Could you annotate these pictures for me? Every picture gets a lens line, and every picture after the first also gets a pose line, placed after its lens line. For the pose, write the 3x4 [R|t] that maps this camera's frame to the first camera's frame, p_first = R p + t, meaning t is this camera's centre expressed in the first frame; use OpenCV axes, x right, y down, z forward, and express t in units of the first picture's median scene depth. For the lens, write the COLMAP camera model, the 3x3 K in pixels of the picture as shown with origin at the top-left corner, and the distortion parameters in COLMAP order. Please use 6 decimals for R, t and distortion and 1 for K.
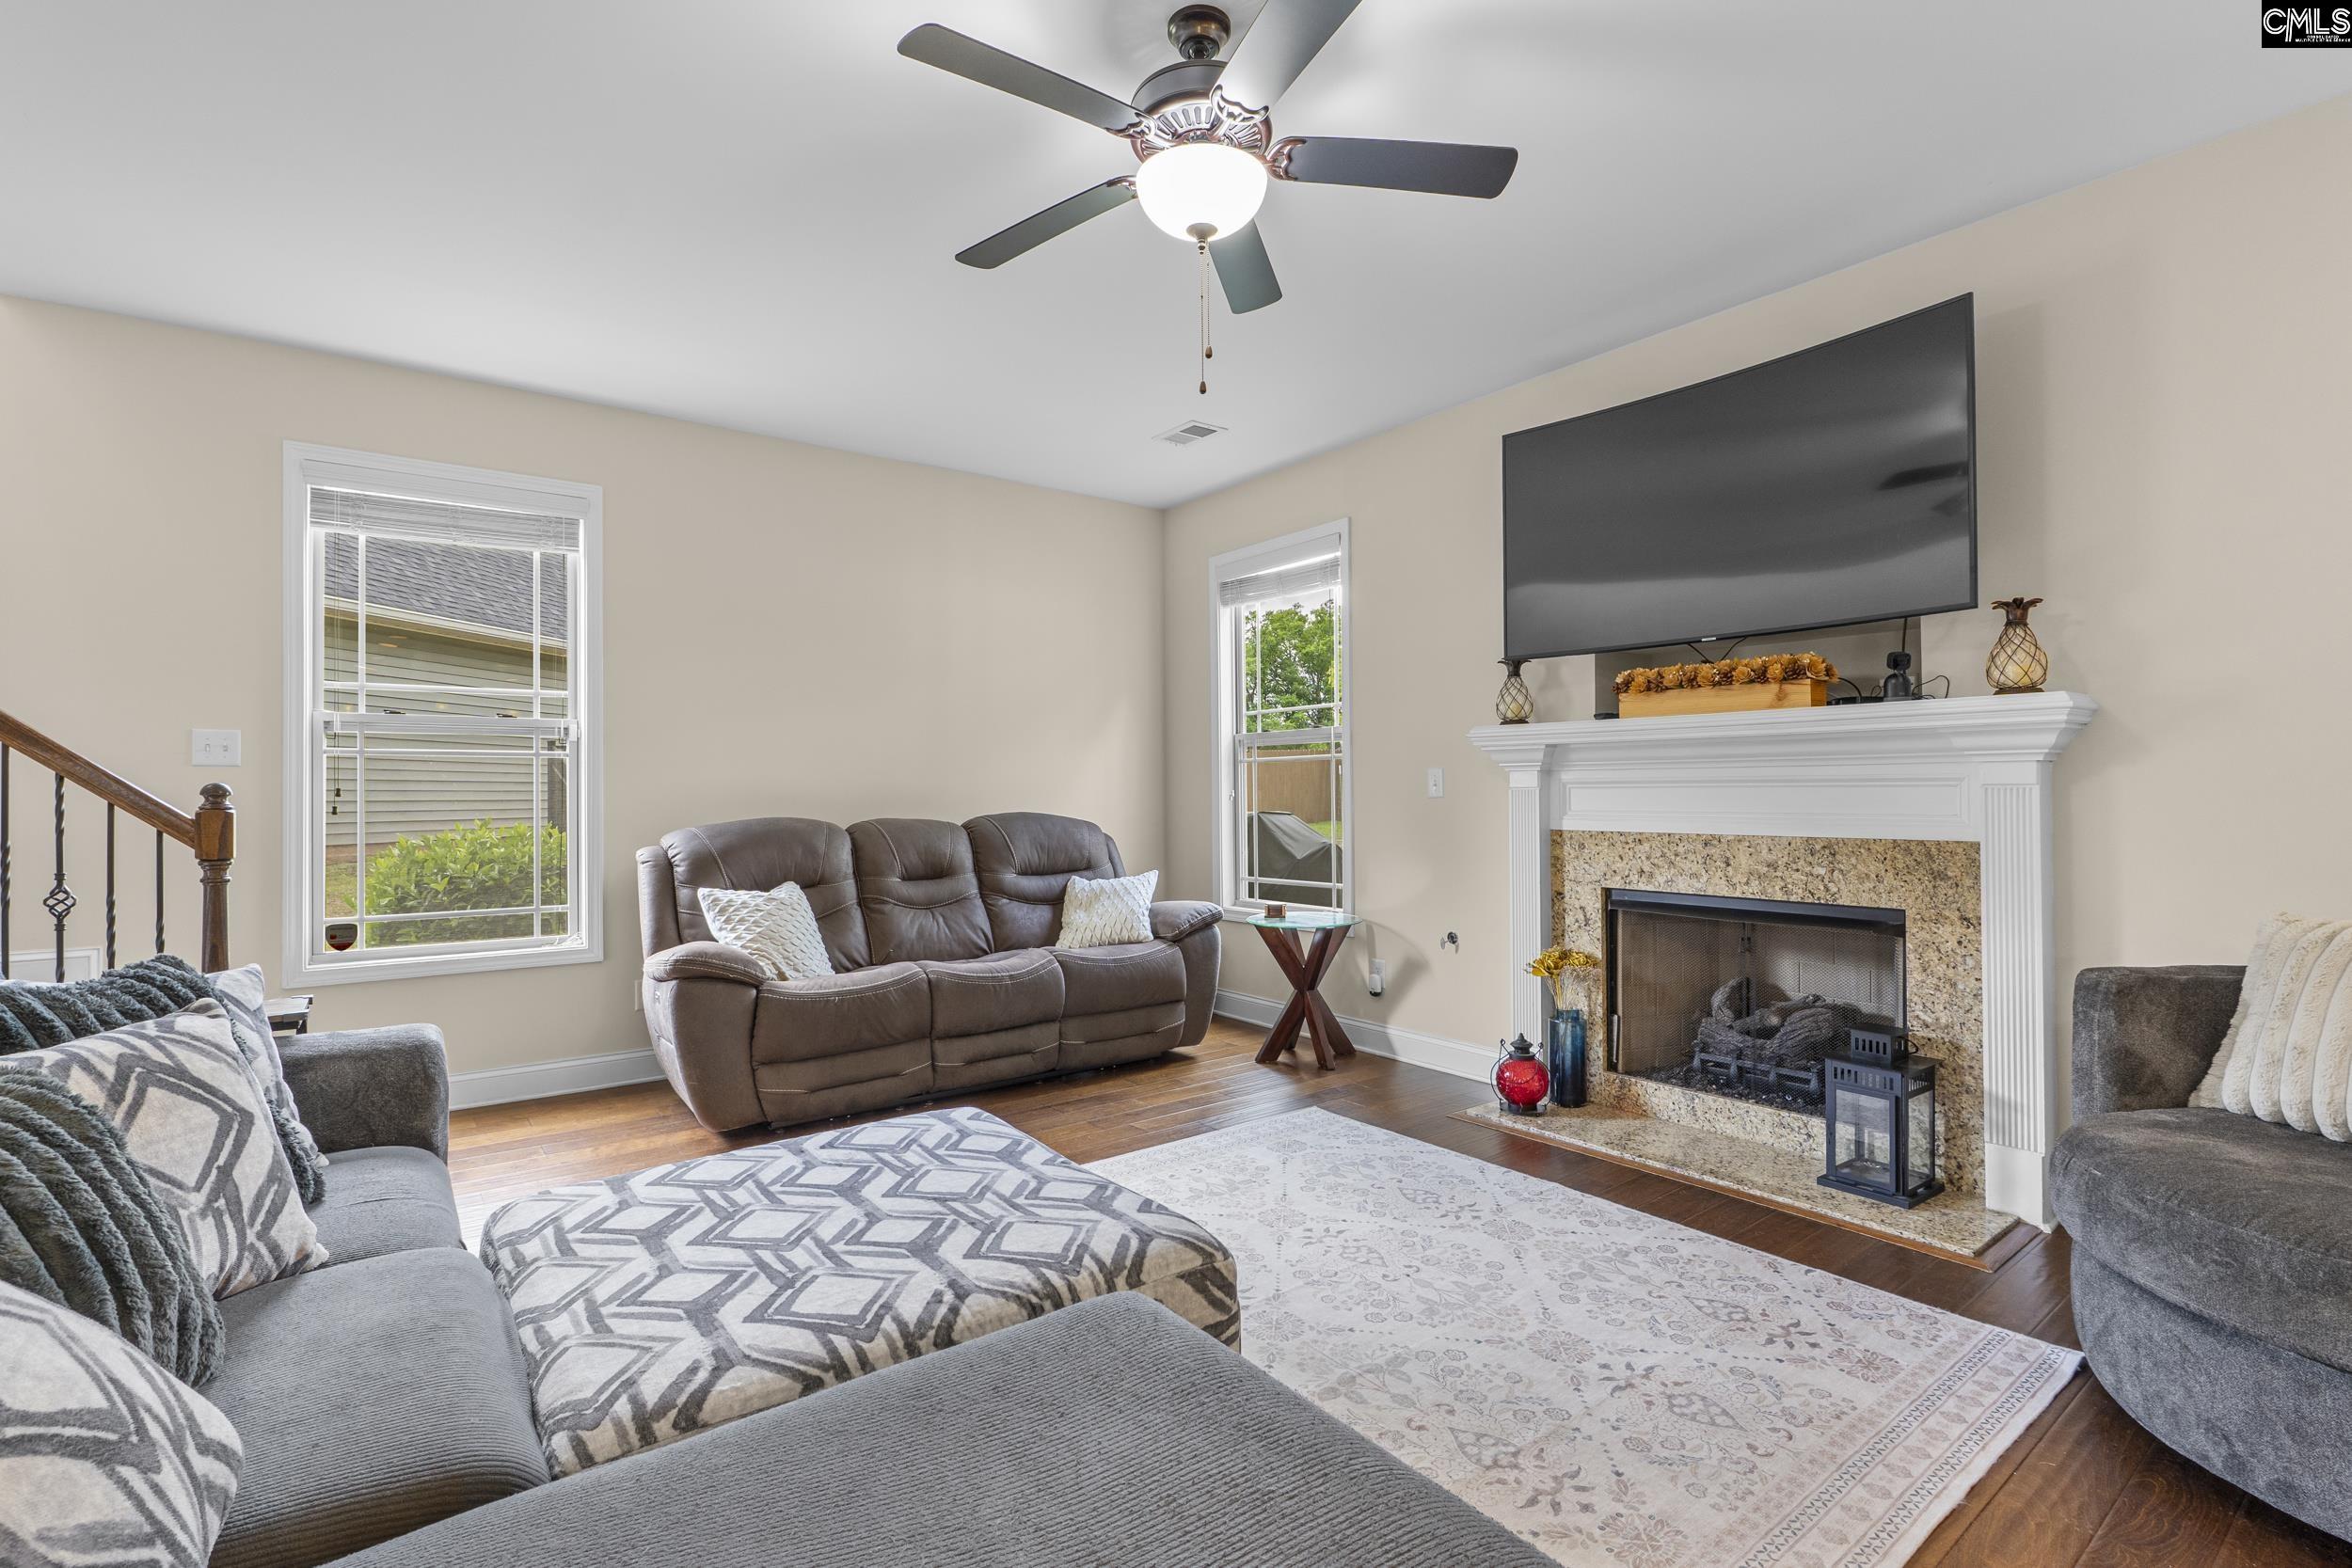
lens RADIAL K [[1079.3, 0, 1165.0], [0, 1079.3, 787.6], [0, 0, 1]] dist [-0.014815, -0.000366]
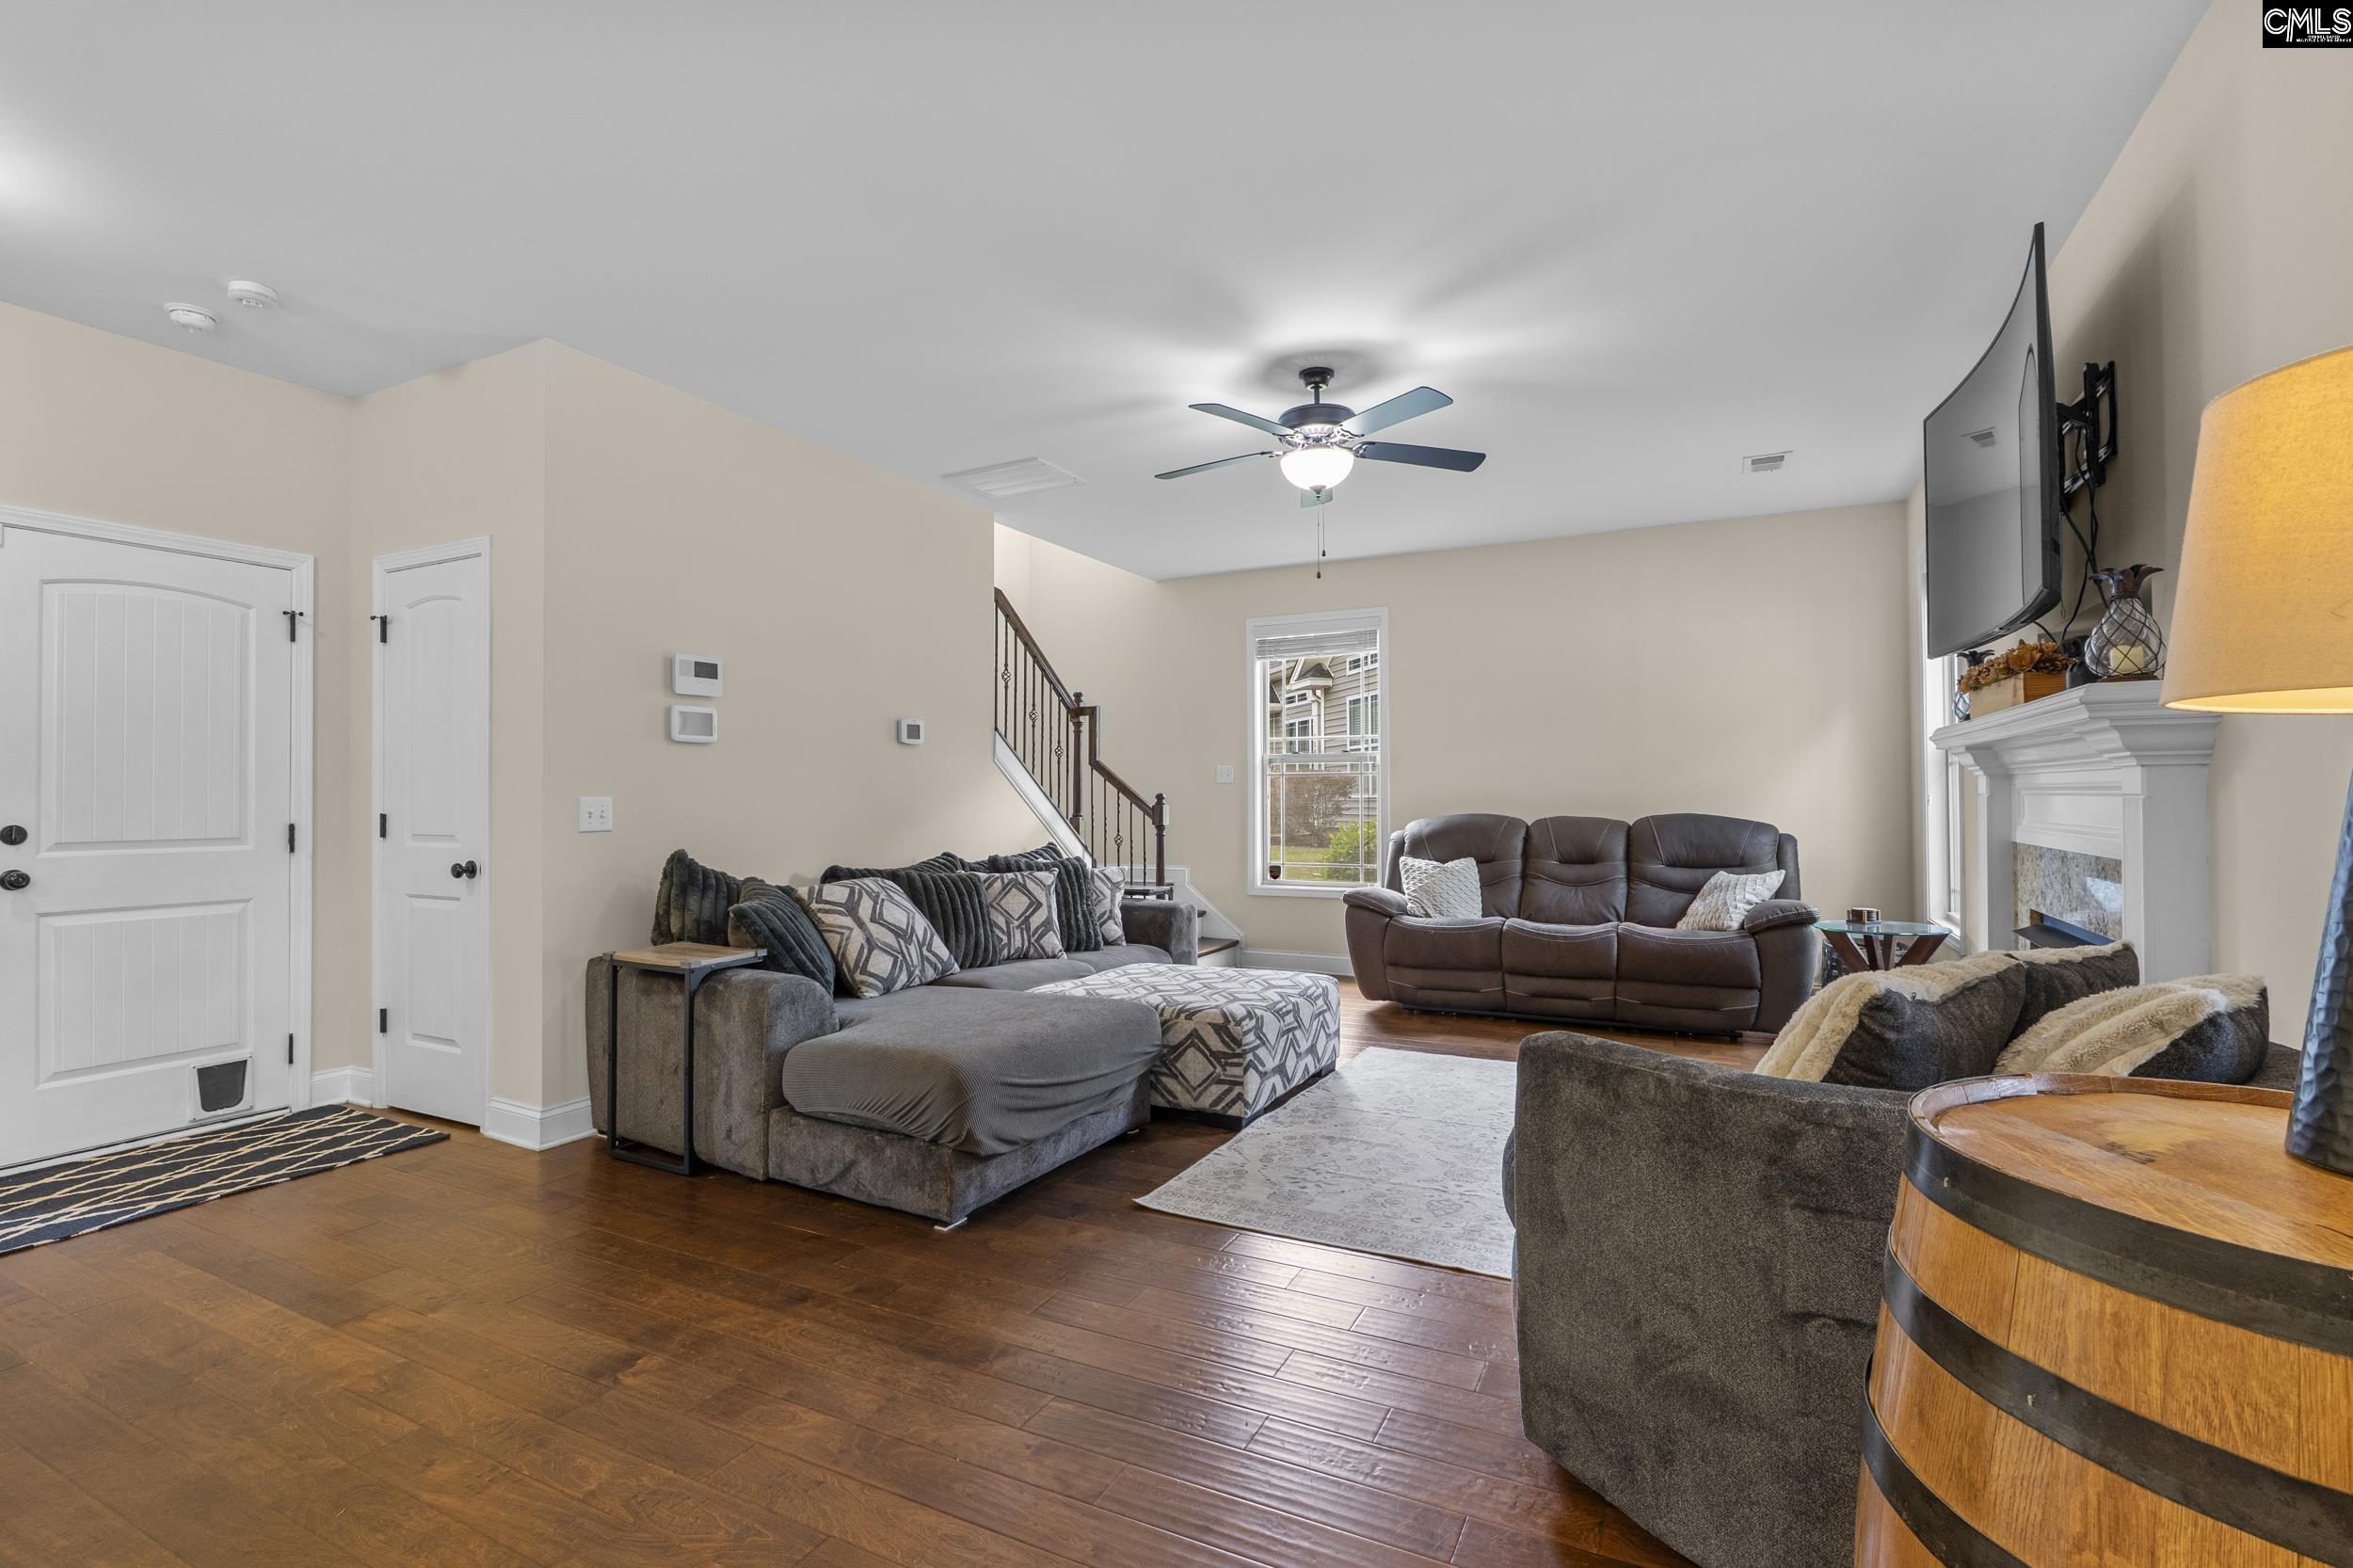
lens RADIAL K [[1079.8, 0, 1162.8], [0, 1079.8, 787.8], [0, 0, 1]] dist [-0.014815, -0.000366]
pose [[0.430387, -0.004899, -0.902631, 0.811964], [0.006340, 0.999977, -0.002405, -0.006526], [0.902622, -0.004688, 0.430409, -0.007326]]
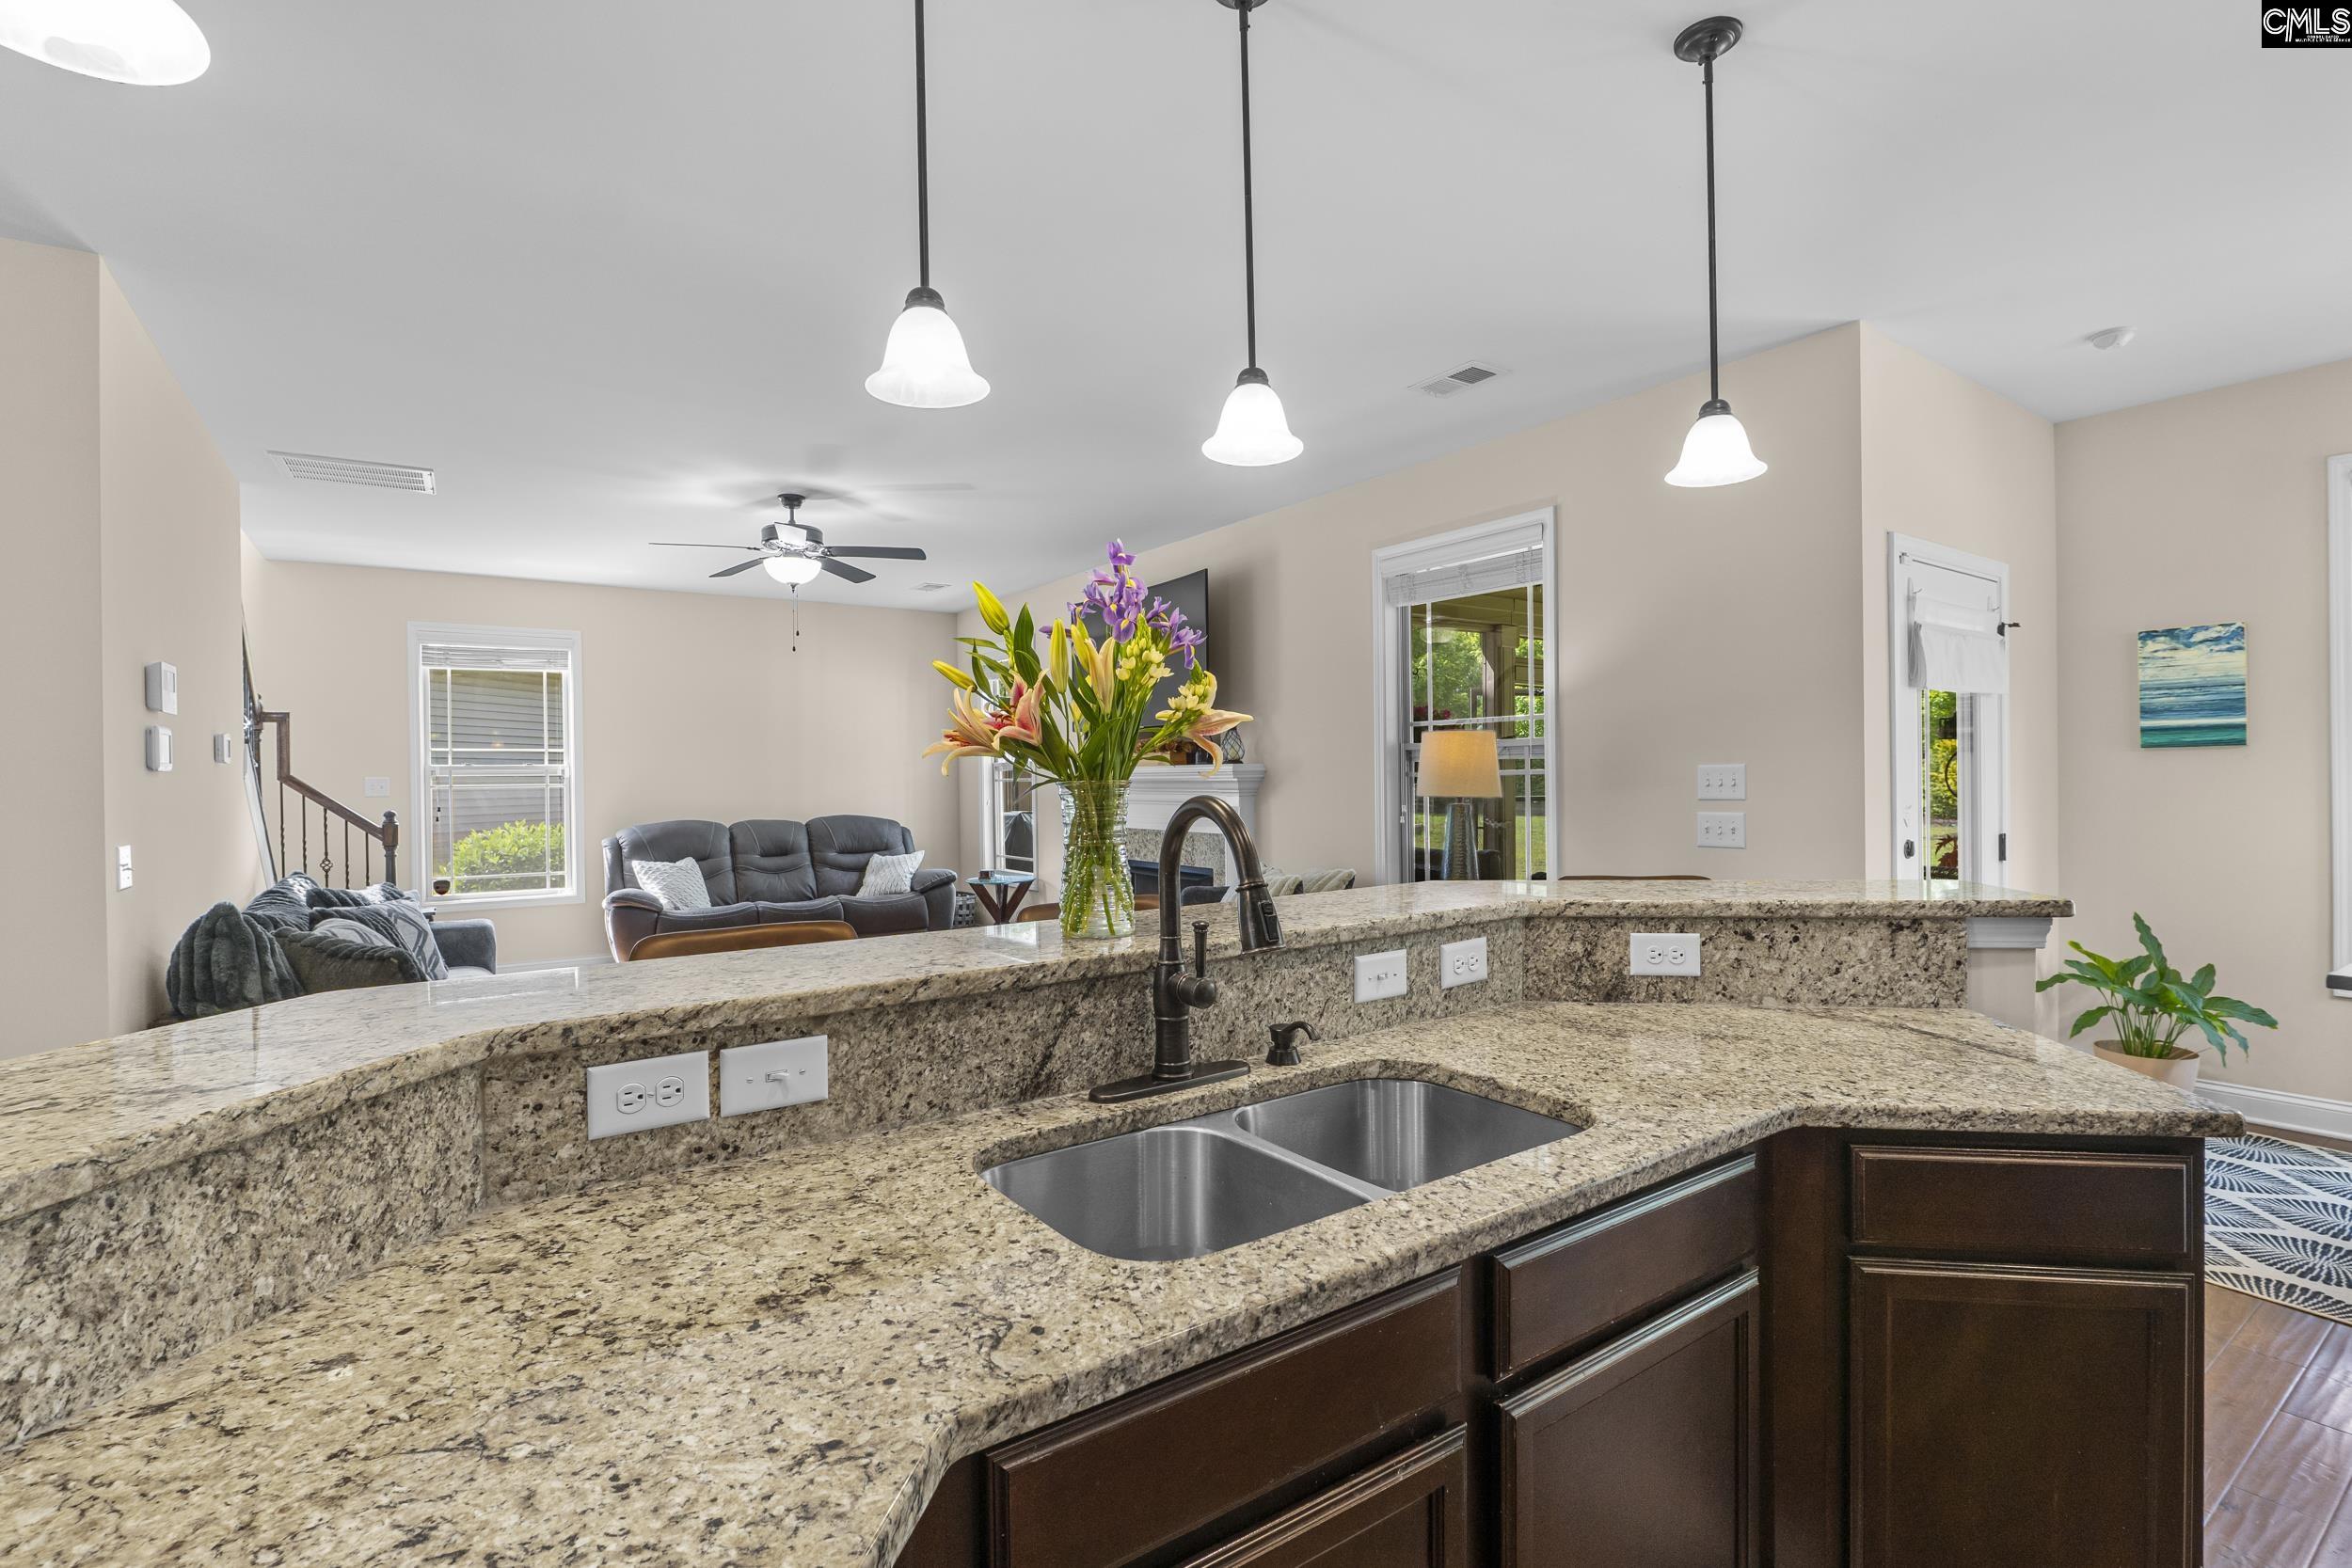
lens RADIAL K [[1079.3, 0, 1168.0], [0, 1079.3, 787.7], [0, 0, 1]] dist [-0.014815, -0.000366]
pose [[0.999176, -0.005976, -0.040134, 0.508158], [0.006592, 0.999862, 0.015232, -0.047692], [0.040038, -0.015484, 0.999078, -0.725876]]
